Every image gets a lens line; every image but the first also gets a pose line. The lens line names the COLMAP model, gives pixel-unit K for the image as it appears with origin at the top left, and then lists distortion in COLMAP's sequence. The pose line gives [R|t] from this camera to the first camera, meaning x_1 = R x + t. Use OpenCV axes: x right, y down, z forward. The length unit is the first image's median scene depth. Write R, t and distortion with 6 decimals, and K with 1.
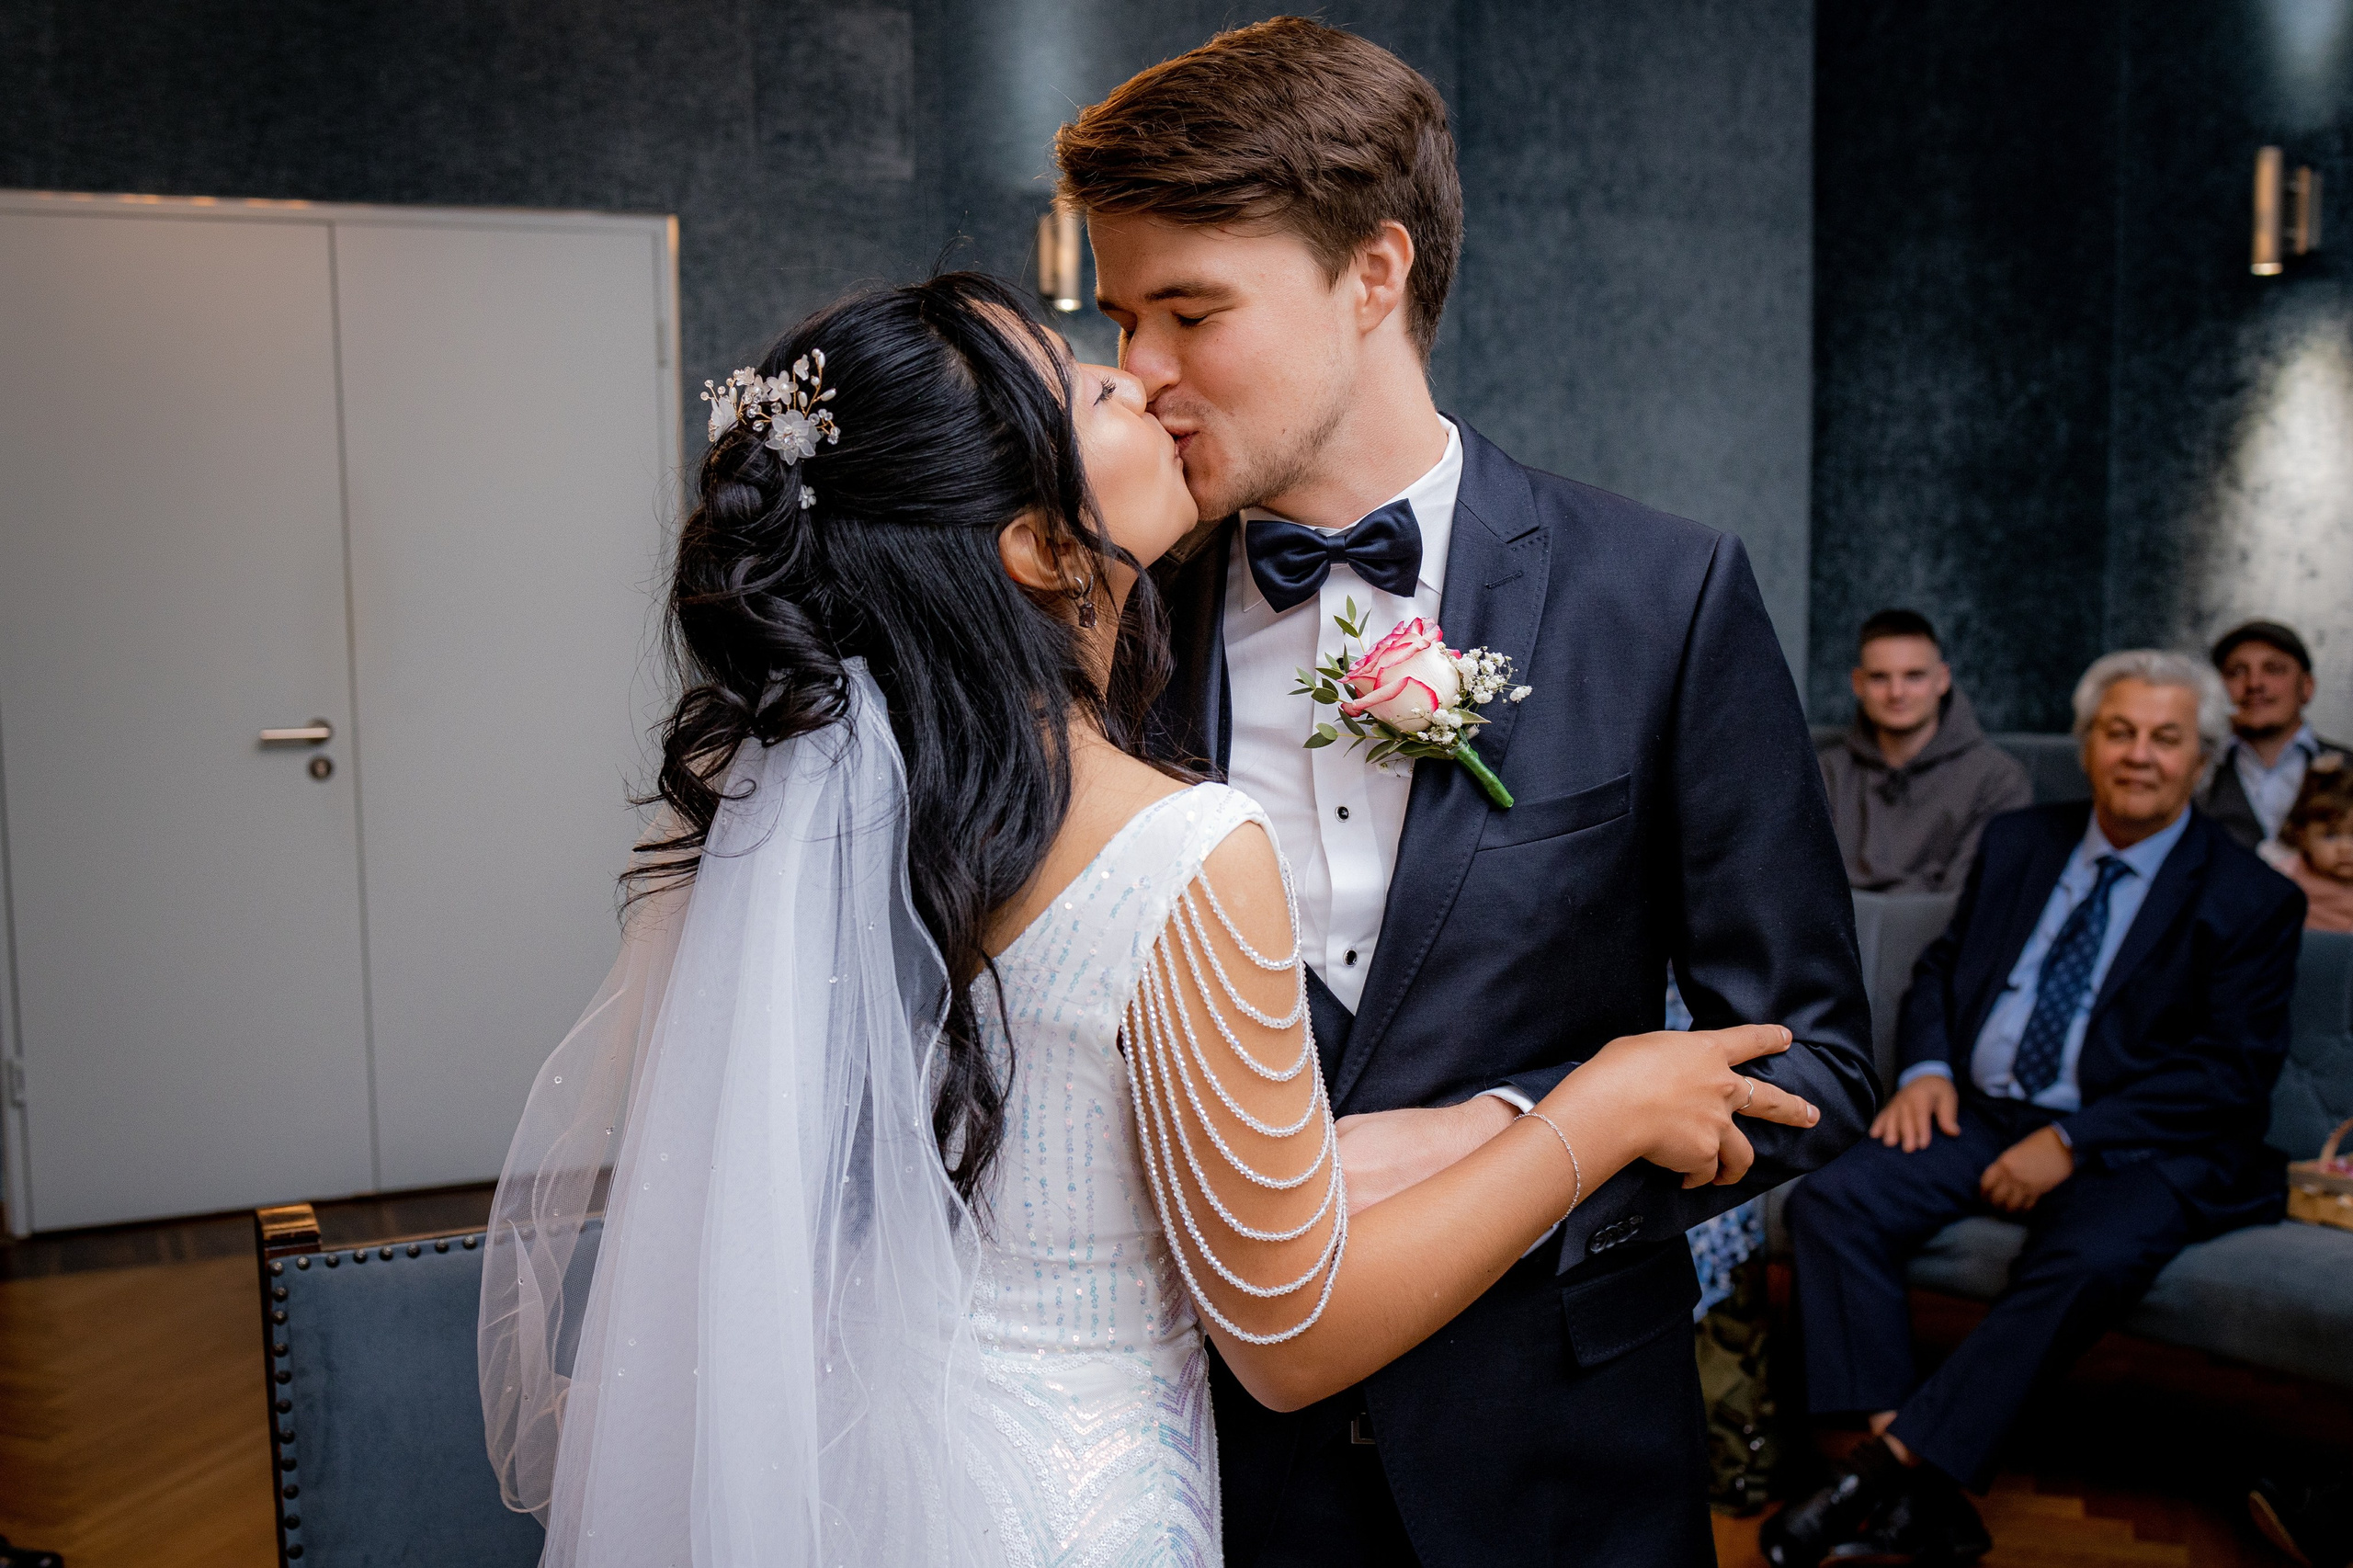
lens RADIAL K [[2547.8, 0, 1107.6], [0, 2547.8, 811.3], [0, 0, 1]] dist [-0.020232, 0.021084]
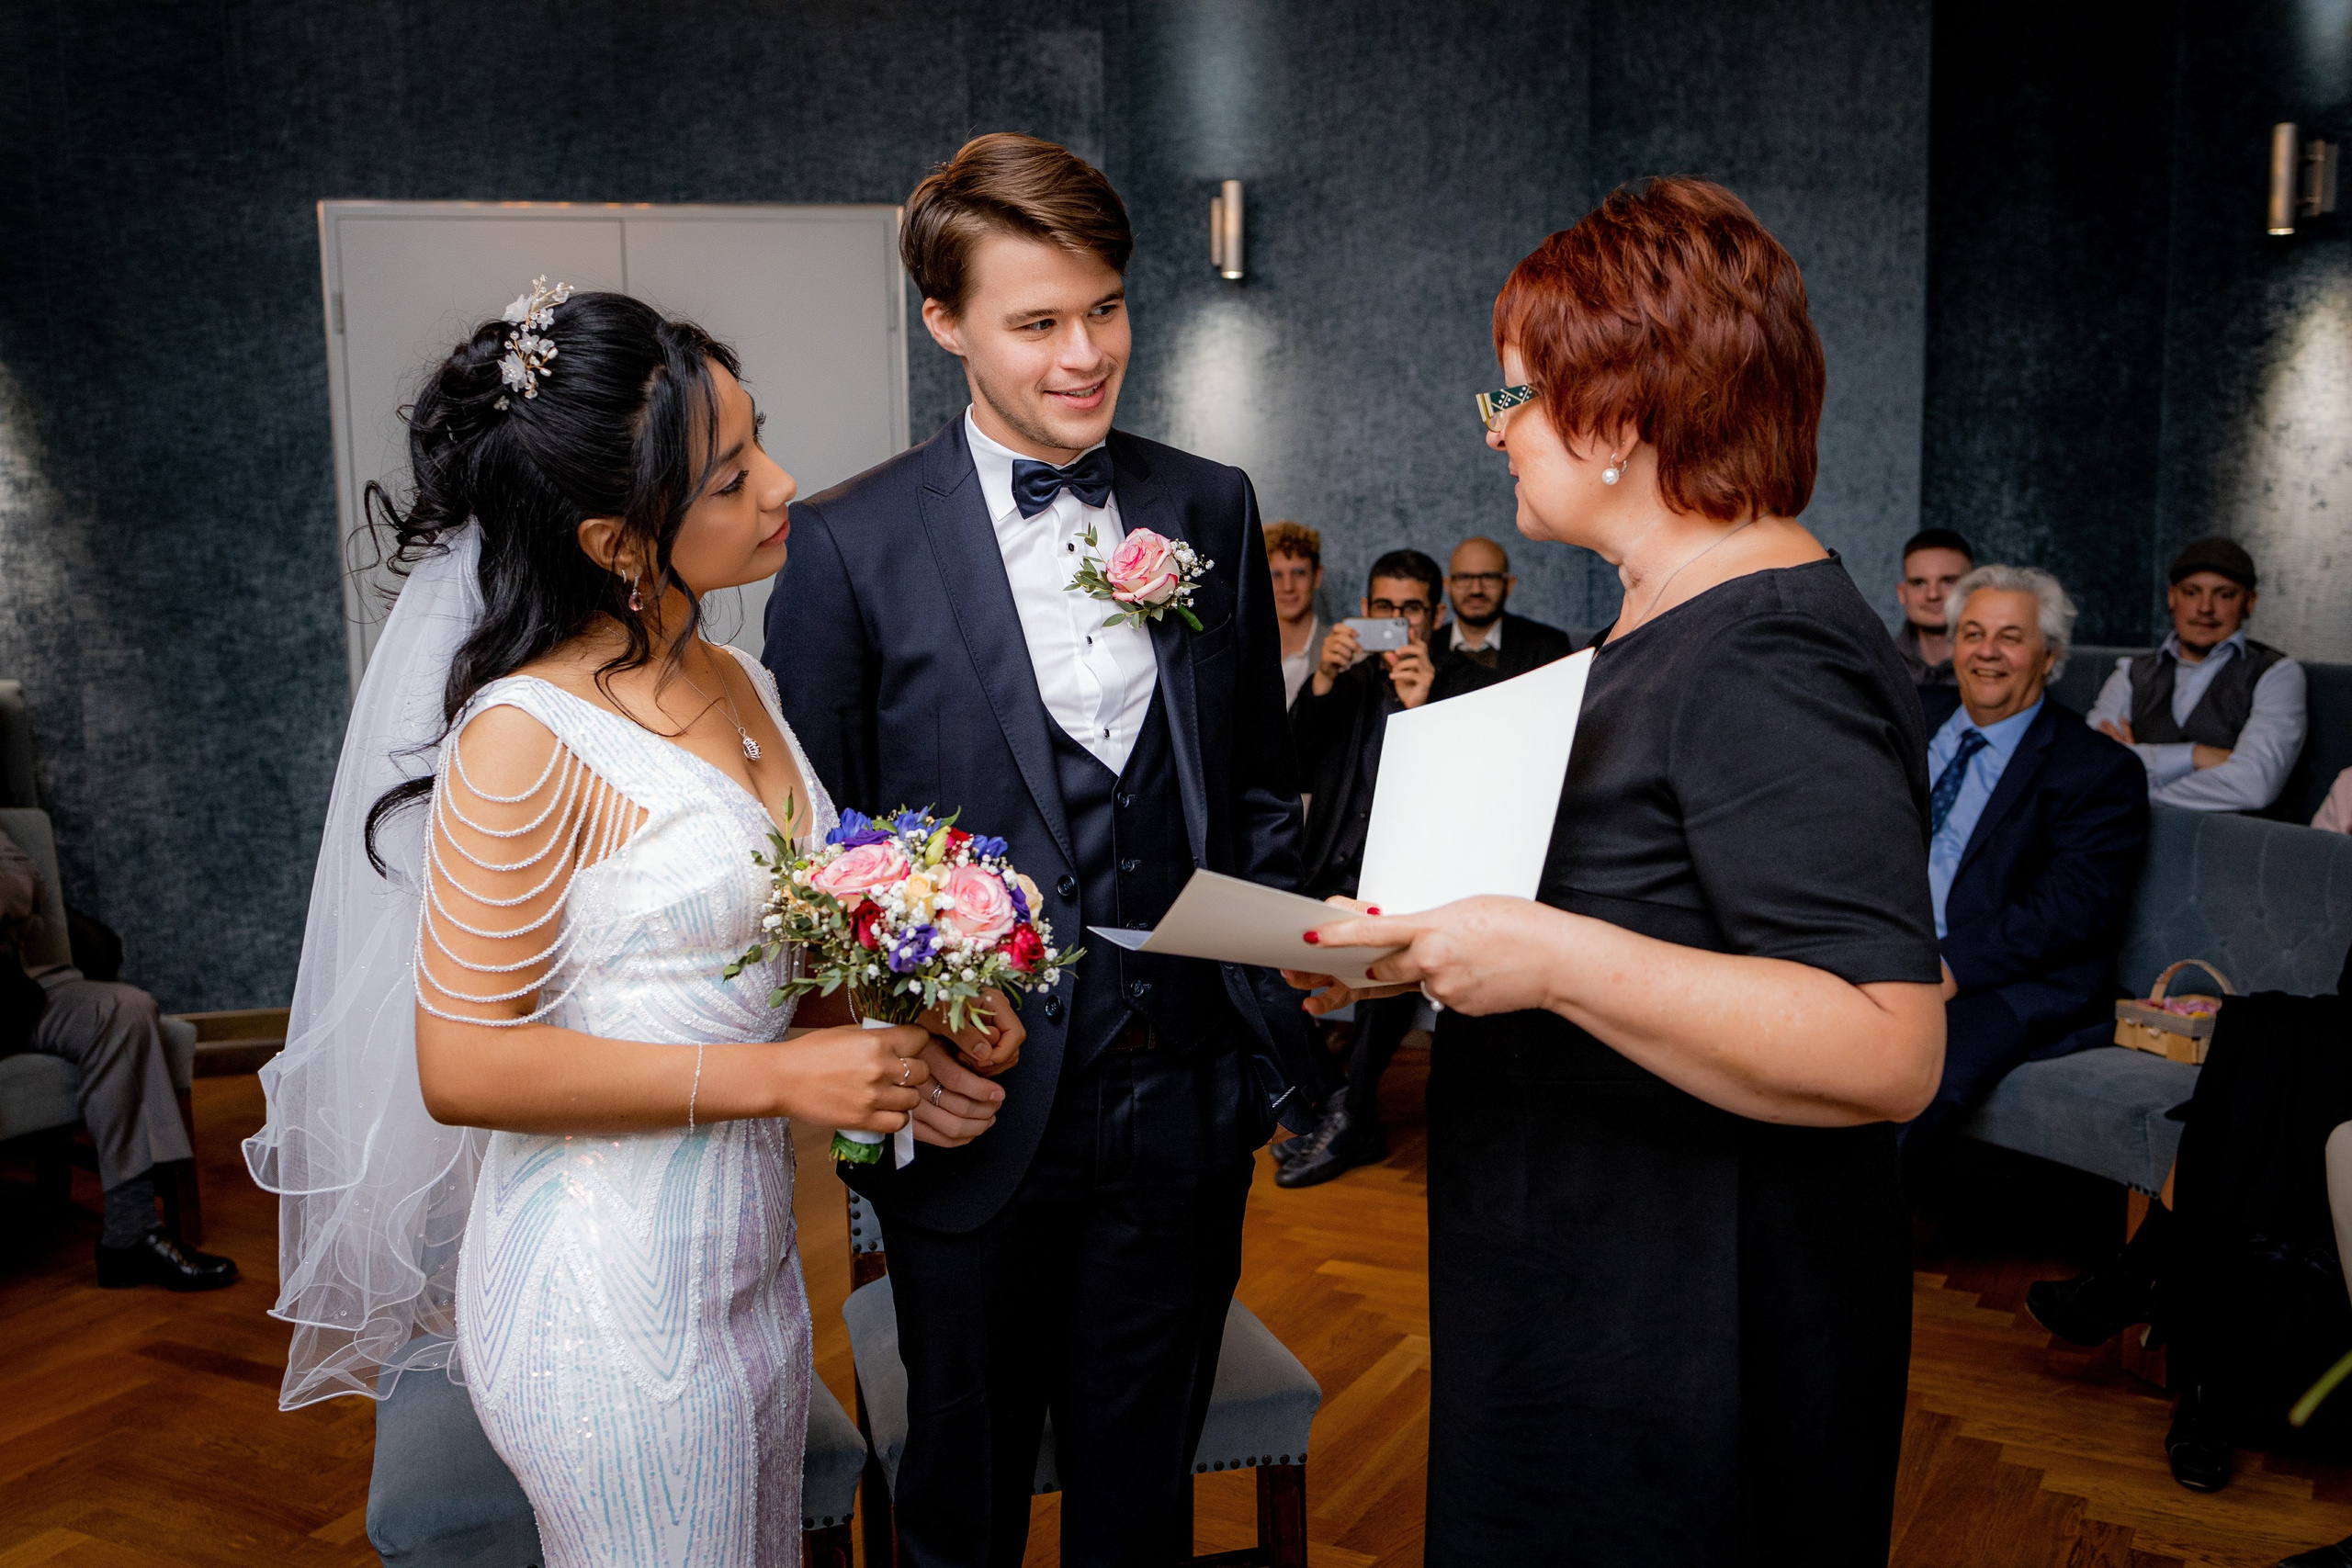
lens RADIAL K [[2420.2, 0, 1162.7], [0, 2420.2, 781.1], [0, 0, 1]] dist [-0.070587, 0.185574]
pose [[0.991250, 0.014701, -0.131176, 0.103904], [-0.011243, 0.999571, 0.027057, 0.005776], [0.131518, -0.025346, 0.990990, -0.121204]]
